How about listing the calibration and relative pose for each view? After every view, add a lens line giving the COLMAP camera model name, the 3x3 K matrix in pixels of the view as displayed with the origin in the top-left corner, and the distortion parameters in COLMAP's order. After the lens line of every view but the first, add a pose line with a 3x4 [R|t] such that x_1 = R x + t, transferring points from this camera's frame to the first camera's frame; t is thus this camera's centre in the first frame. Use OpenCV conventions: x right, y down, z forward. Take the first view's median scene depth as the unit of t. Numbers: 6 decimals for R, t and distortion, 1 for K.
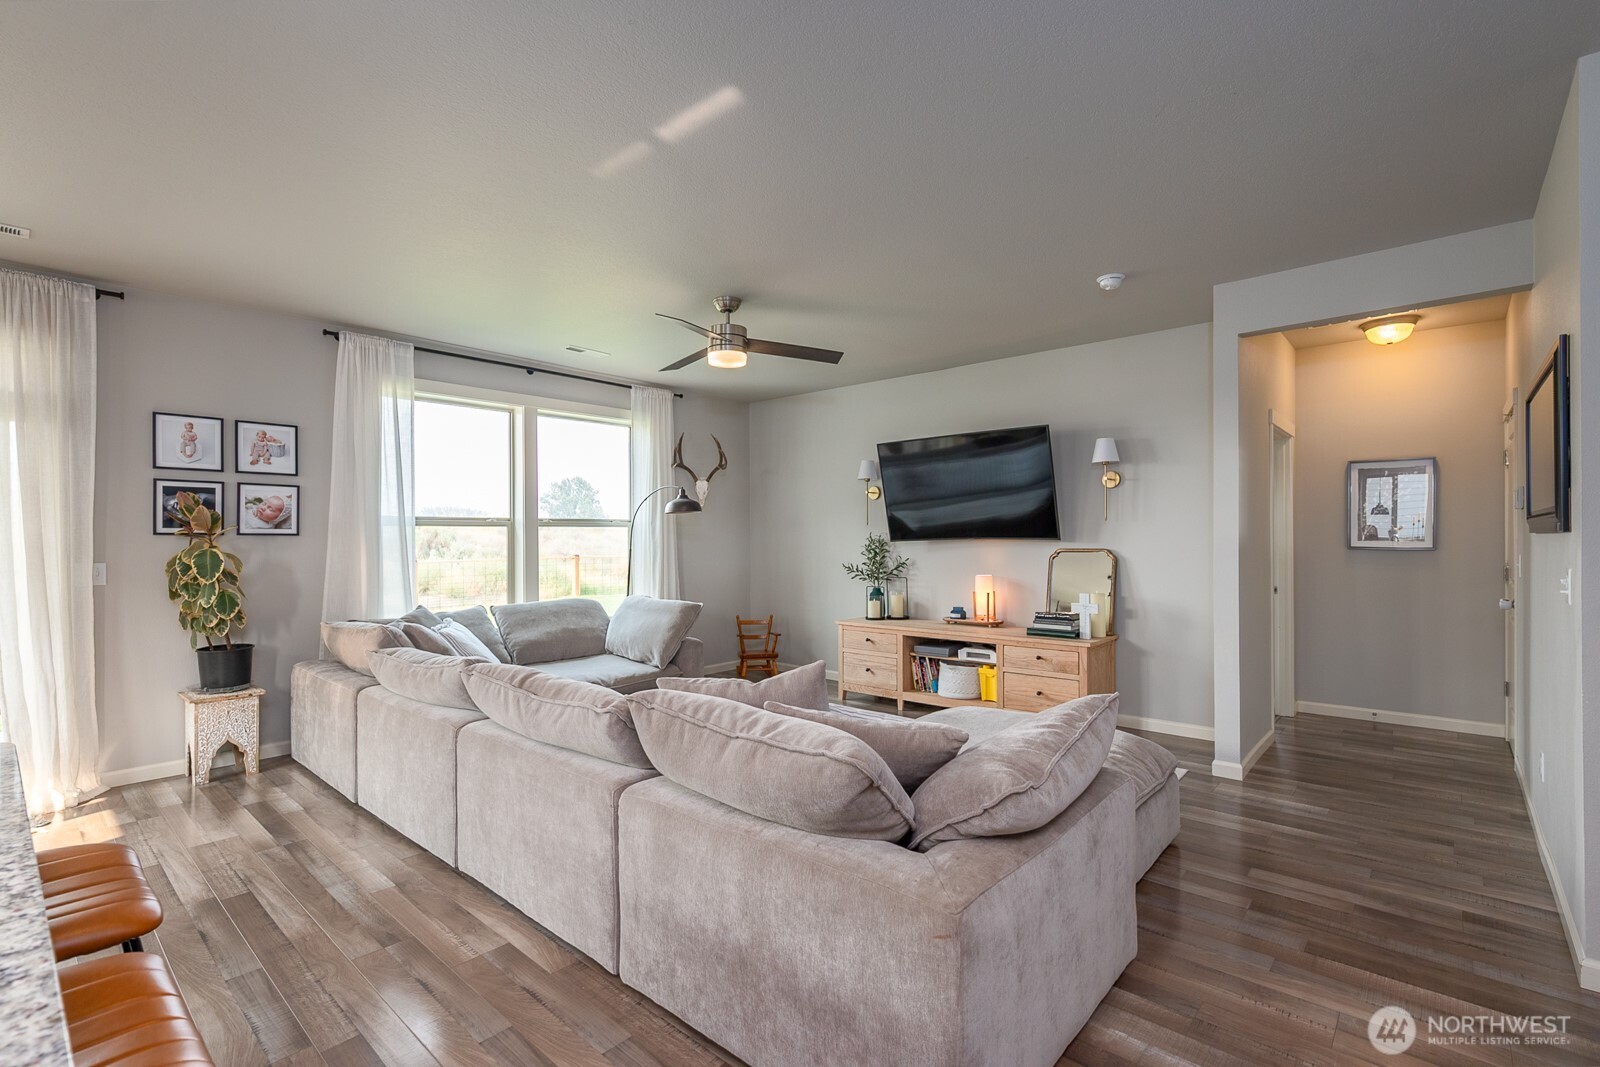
lens RADIAL K [[728.5, 0, 798.2], [0, 728.5, 538.7], [0, 0, 1]] dist [-0.001595, 0.000168]
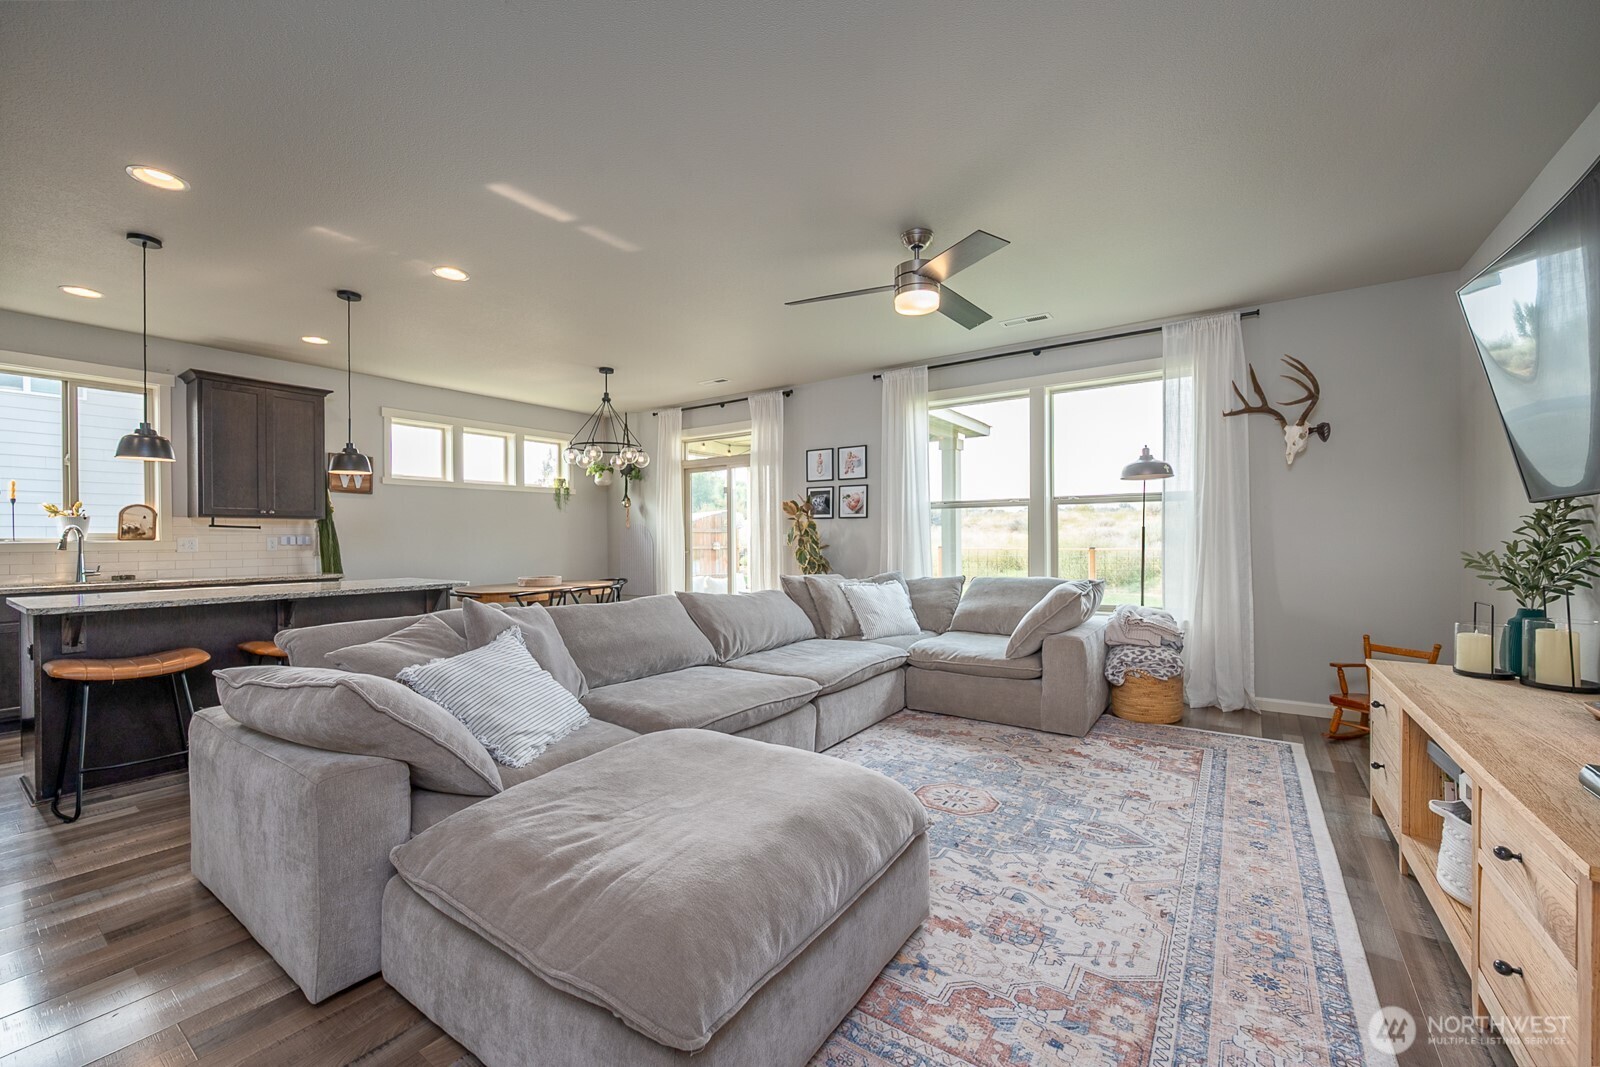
lens RADIAL K [[634.2, 0, 803.5], [0, 634.2, 538.7], [0, 0, 1]] dist [-0.001404, -0.000650]
pose [[0.115401, 0.007833, -0.993288, 0.631404], [0.004335, 0.999955, 0.008390, 0.028421], [0.993310, -0.005274, 0.115362, 0.759338]]
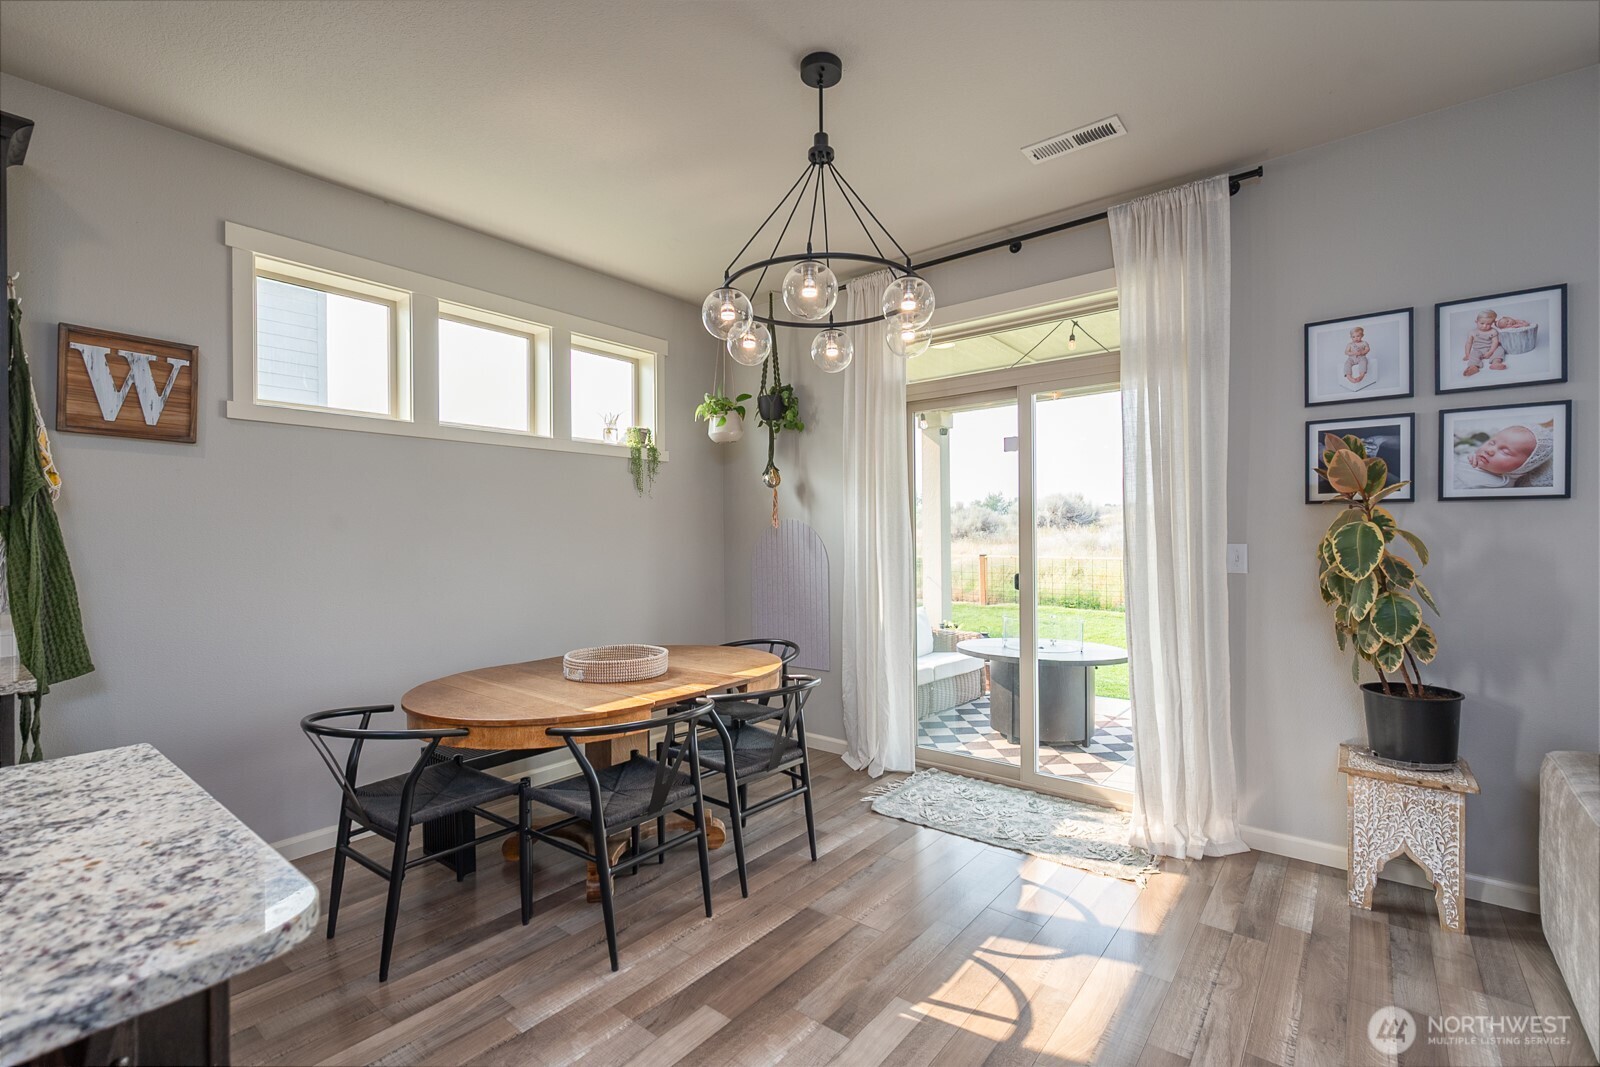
lens RADIAL K [[705.1, 0, 802.8], [0, 705.1, 538.3], [0, 0, 1]] dist [0.000093, 0.000060]
pose [[0.051746, 0.004696, -0.998649, -0.232464], [0.006641, 0.999965, 0.005046, 0.018817], [0.998638, -0.006893, 0.051713, 0.462012]]
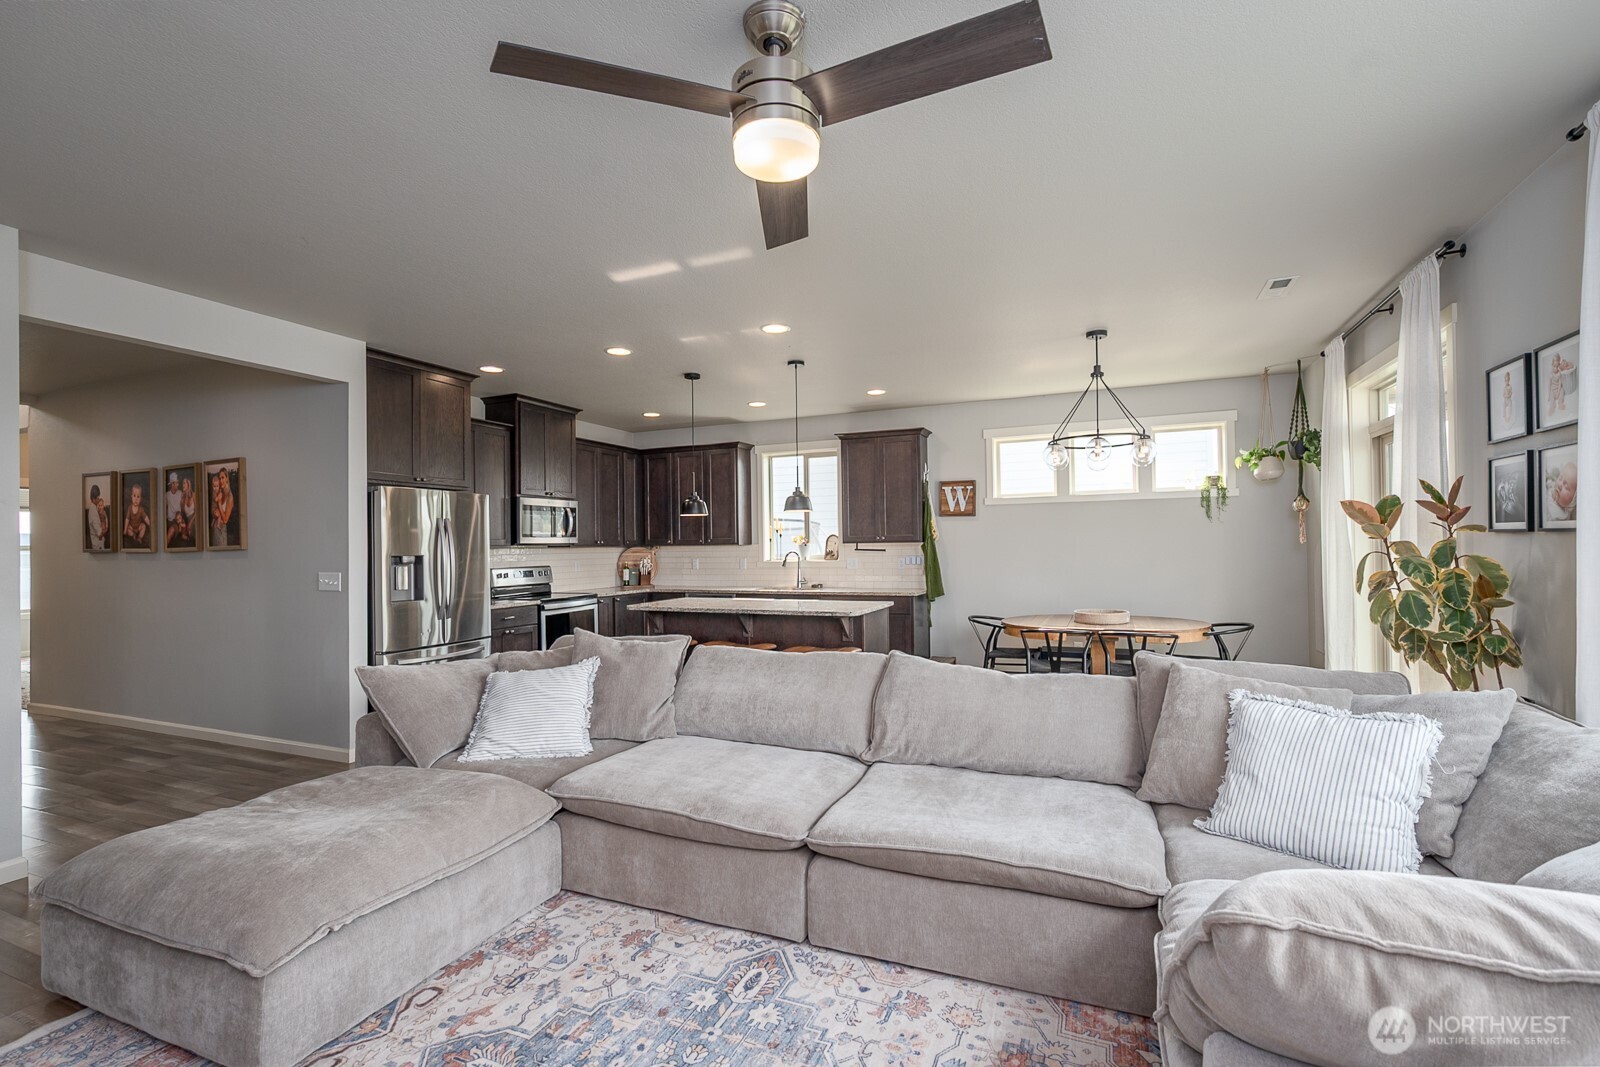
lens RADIAL K [[721.0, 0, 800.0], [0, 721.0, 533.5], [0, 0, 1]] dist [-0.000765, -0.000129]
pose [[-0.949225, 0.012247, -0.314361, 0.032889], [0.017464, 0.999752, -0.013786, -0.006684], [0.314114, -0.018576, -0.949203, 1.393503]]
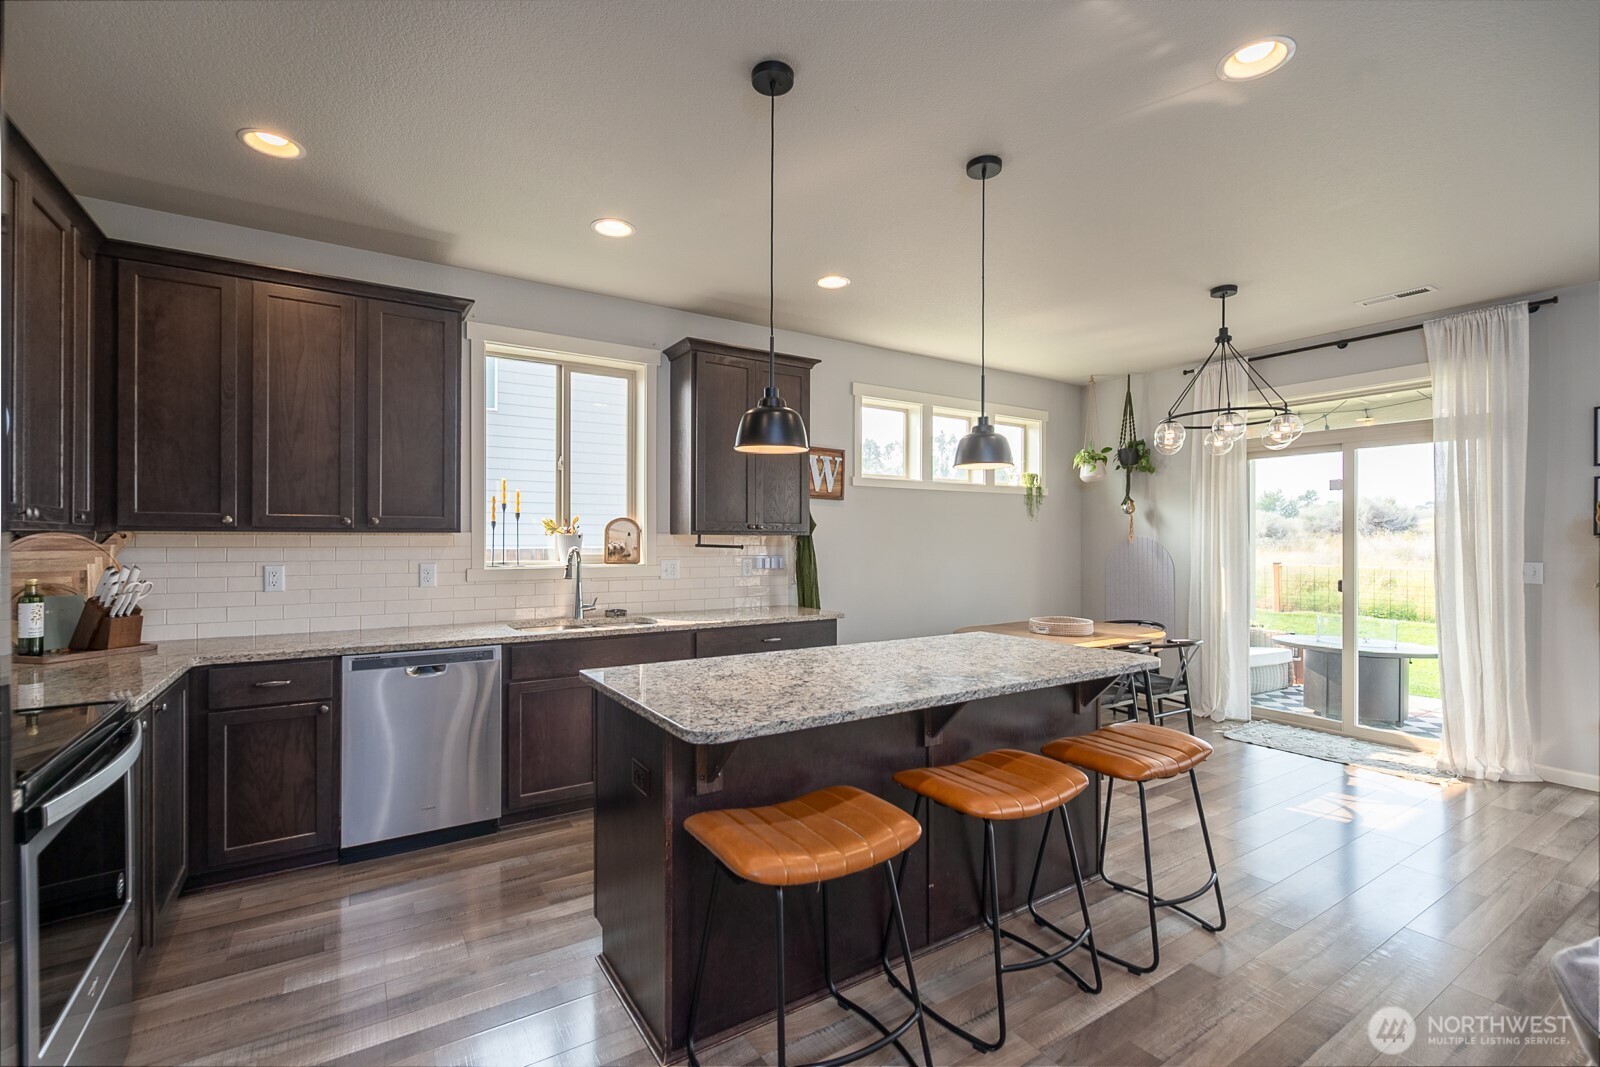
lens RADIAL K [[705.1, 0, 802.8], [0, 705.1, 538.3], [0, 0, 1]] dist [0.000093, 0.000060]
pose [[-0.264104, 0.003093, -0.964489, 0.267232], [-0.001730, 0.999992, 0.003680, -0.003329], [0.964493, 0.002641, -0.264096, 0.225154]]
